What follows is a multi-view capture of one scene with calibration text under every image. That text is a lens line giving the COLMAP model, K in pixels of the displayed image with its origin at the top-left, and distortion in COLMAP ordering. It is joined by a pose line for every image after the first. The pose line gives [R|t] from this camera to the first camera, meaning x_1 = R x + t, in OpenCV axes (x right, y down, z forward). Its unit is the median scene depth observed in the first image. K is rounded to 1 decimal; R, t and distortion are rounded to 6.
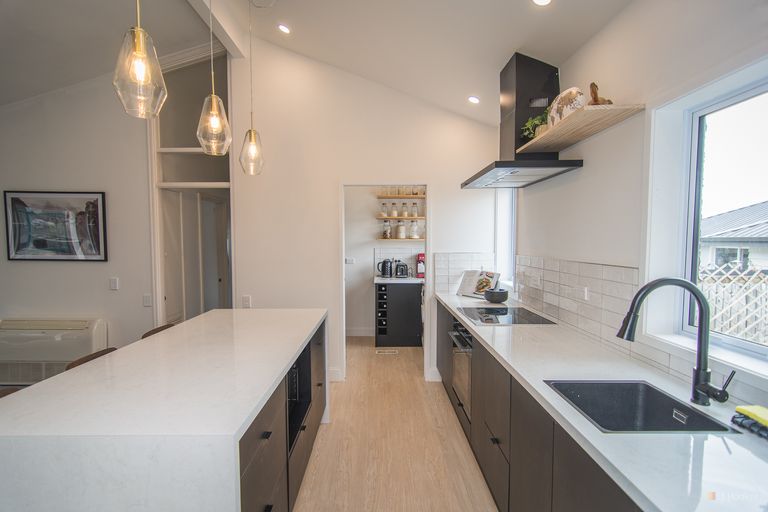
lens RADIAL K [[366.1, 0, 383.5], [0, 366.1, 254.7], [0, 0, 1]] dist [0.002705, 0.000924]
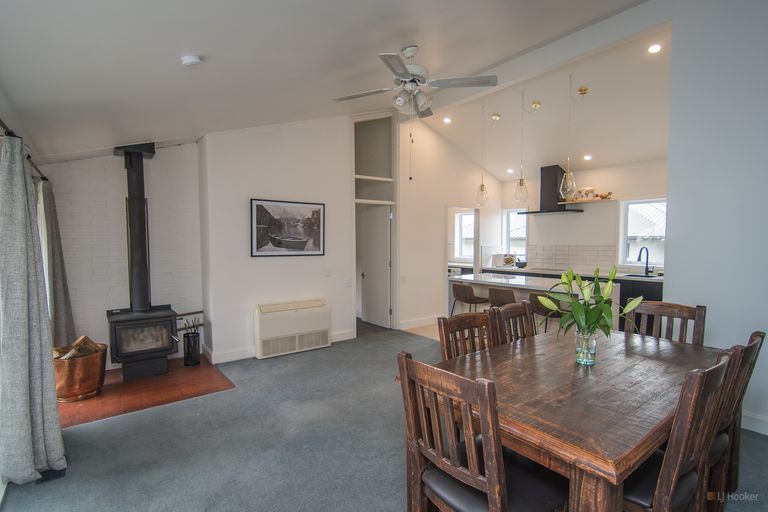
lens RADIAL K [[366.1, 0, 387.1], [0, 366.1, 259.0], [0, 0, 1]] dist [0.002705, 0.000924]
pose [[0.800174, -0.035944, 0.598690, -1.384271], [0.030078, 0.999351, 0.019799, 0.011066], [-0.599013, 0.002165, 0.800736, -0.209601]]
